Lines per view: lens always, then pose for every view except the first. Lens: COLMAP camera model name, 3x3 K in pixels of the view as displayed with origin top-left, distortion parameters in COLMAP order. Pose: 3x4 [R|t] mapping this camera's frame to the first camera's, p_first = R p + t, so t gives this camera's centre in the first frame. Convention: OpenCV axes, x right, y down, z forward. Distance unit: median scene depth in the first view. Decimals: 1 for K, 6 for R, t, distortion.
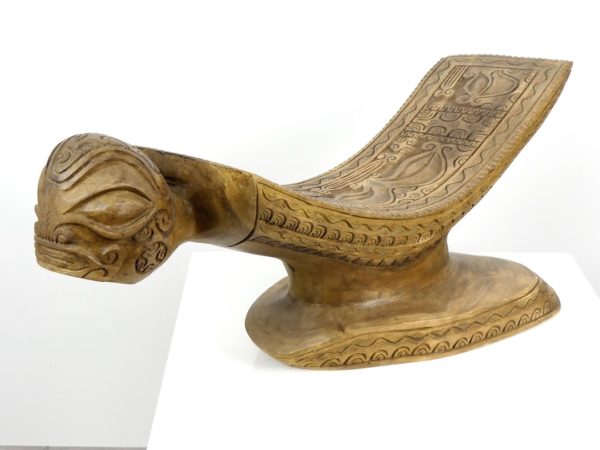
lens RADIAL K [[1162.5, 0, 300.0], [0, 1162.5, 225.0], [0, 0, 1]] dist [-0.023120, -0.078426]
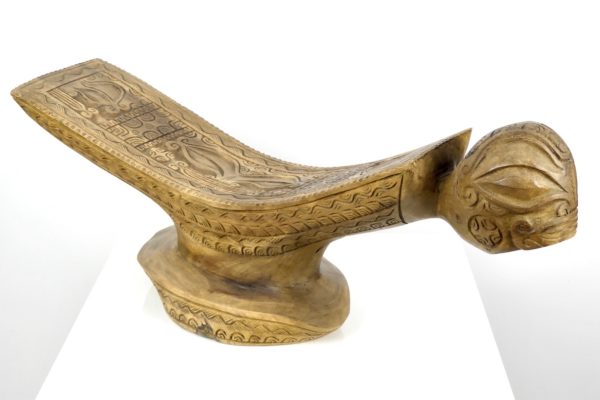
lens RADIAL K [[1015.2, 0, 300.0], [0, 1015.2, 200.0], [0, 0, 1]] dist [0.009075, -0.014439]
pose [[-0.046096, -0.333729, 0.941541, -1.055801], [0.339814, 0.881093, 0.328940, -0.385830], [-0.939362, 0.335112, 0.072791, 1.085058]]
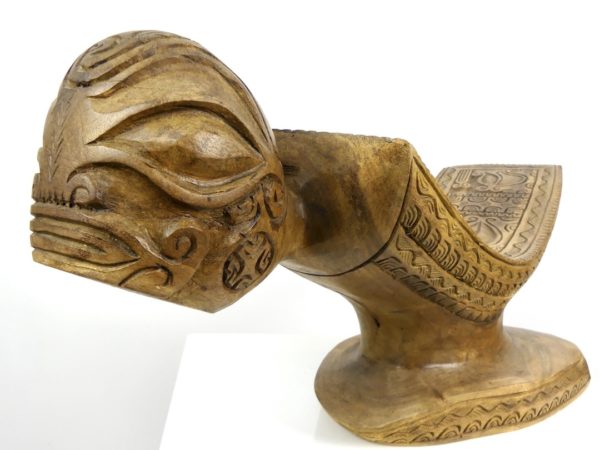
lens RADIAL K [[538.8, 0, 319.8], [0, 538.8, 225.3], [0, 0, 1]] dist [-0.033876, -0.005258]
pose [[0.989372, 0.036495, 0.140752, -0.126055], [-0.003494, 0.973678, -0.227902, 0.067293], [-0.145364, 0.224988, 0.963457, 0.705741]]
